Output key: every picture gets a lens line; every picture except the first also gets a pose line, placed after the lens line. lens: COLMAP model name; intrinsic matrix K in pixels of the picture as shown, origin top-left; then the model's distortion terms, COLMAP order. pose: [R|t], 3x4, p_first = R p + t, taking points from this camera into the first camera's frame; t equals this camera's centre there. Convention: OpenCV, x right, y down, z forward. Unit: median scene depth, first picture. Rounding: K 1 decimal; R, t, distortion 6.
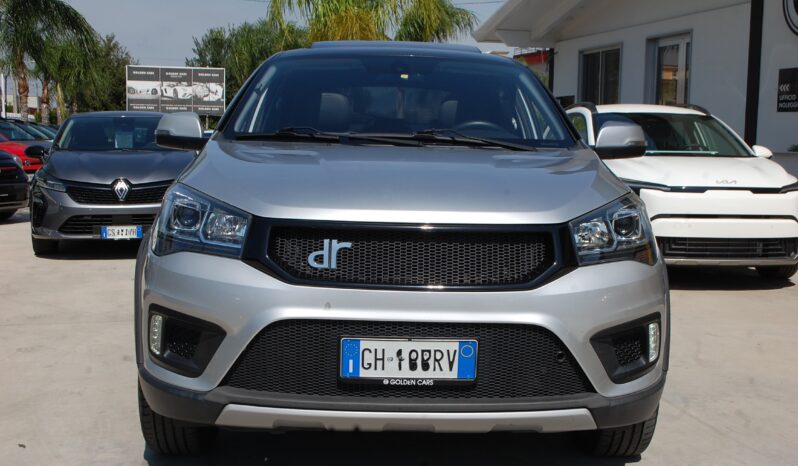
lens RADIAL K [[954.2, 0, 399.0], [0, 954.2, 233.0], [0, 0, 1]] dist [-0.005107, -0.394726]
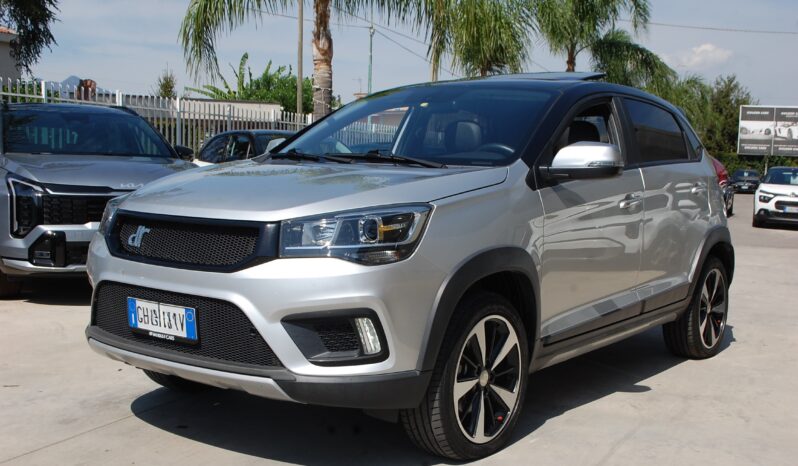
lens RADIAL K [[954.2, 0, 399.0], [0, 954.2, 233.0], [0, 0, 1]] dist [-0.005107, -0.394726]
pose [[0.784162, 0.047155, -0.618762, 0.641469], [-0.073899, 0.997109, -0.017664, 0.008541], [0.616140, 0.059578, 0.785380, 0.098413]]
